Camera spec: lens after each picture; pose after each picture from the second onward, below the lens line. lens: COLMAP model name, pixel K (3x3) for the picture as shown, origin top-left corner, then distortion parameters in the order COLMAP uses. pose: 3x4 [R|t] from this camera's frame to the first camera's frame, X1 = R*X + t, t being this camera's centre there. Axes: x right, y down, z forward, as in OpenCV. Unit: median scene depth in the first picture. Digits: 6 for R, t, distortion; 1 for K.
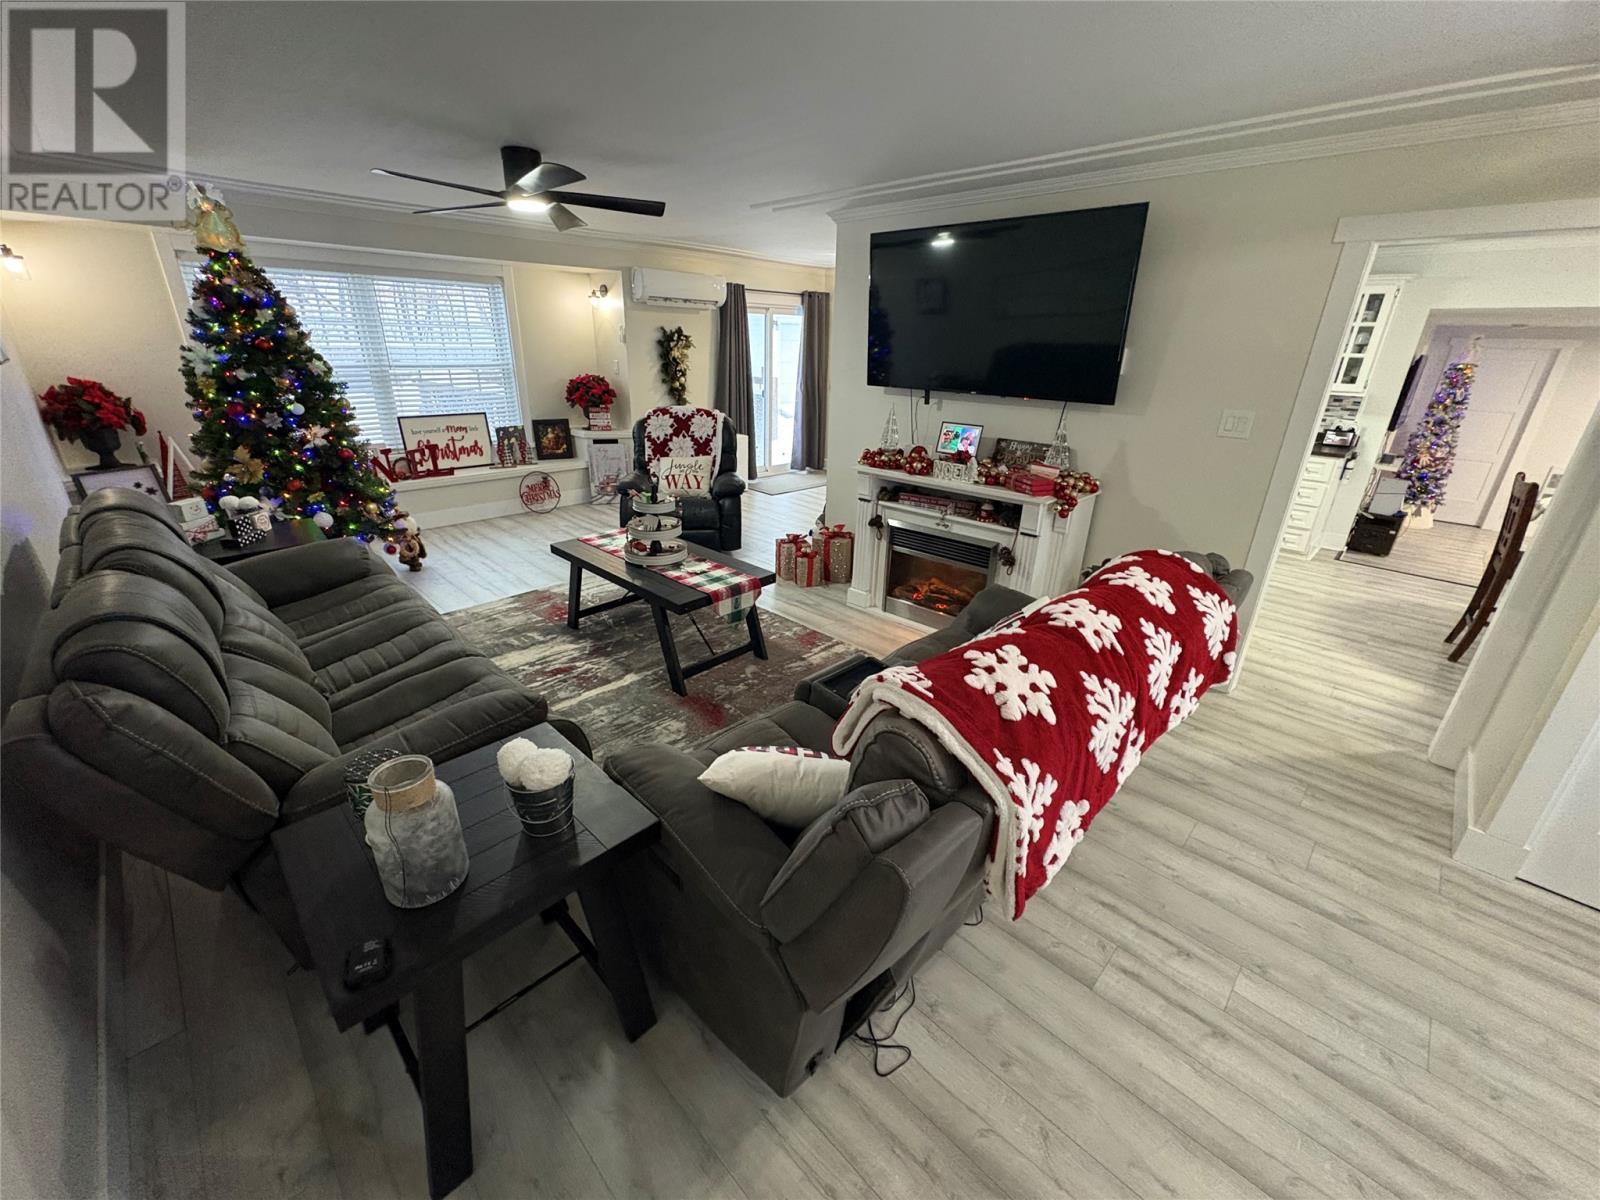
lens RADIAL K [[637.6, 0, 802.8], [0, 637.6, 598.2], [0, 0, 1]] dist [0.000251, 0.000196]
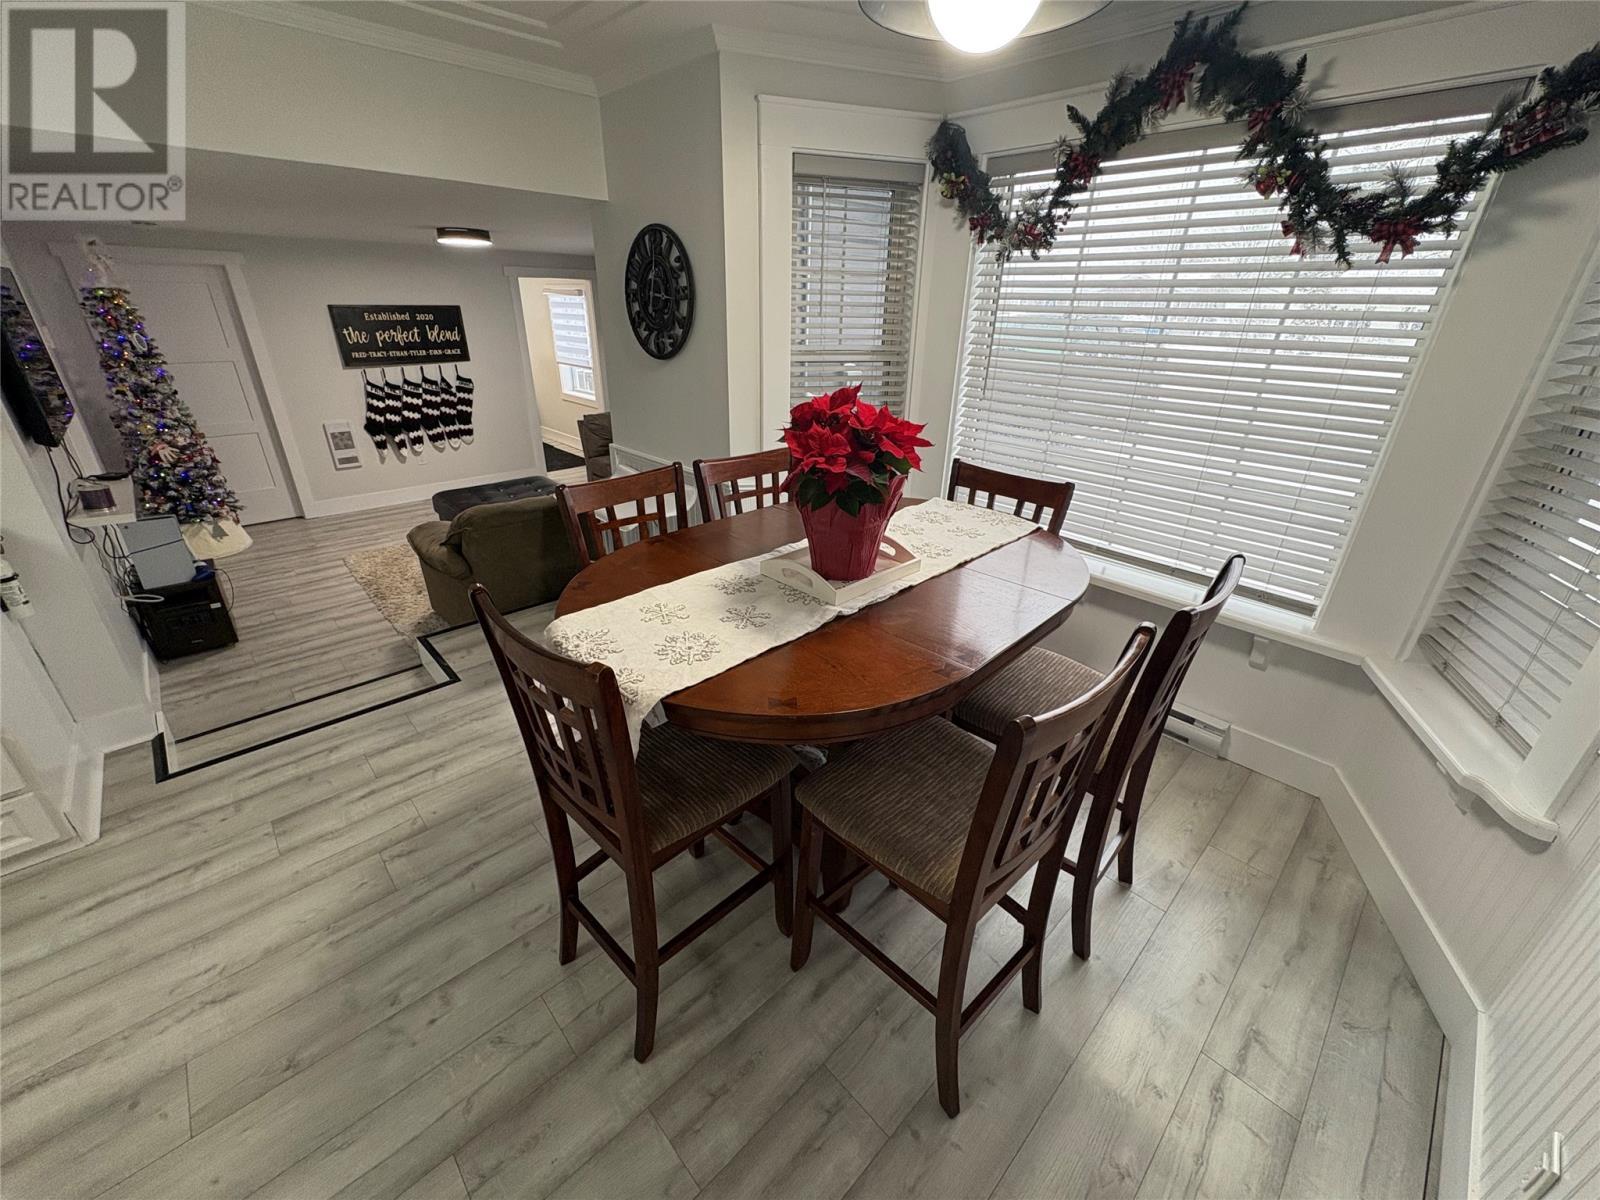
lens RADIAL K [[637.6, 0, 798.7], [0, 637.6, 598.7], [0, 0, 1]] dist [0.000251, 0.000196]
pose [[0.031678, -0.444600, 0.895169, 0.495303], [0.361827, 0.839974, 0.404382, -0.163480], [-0.931707, 0.311086, 0.187477, 0.468960]]
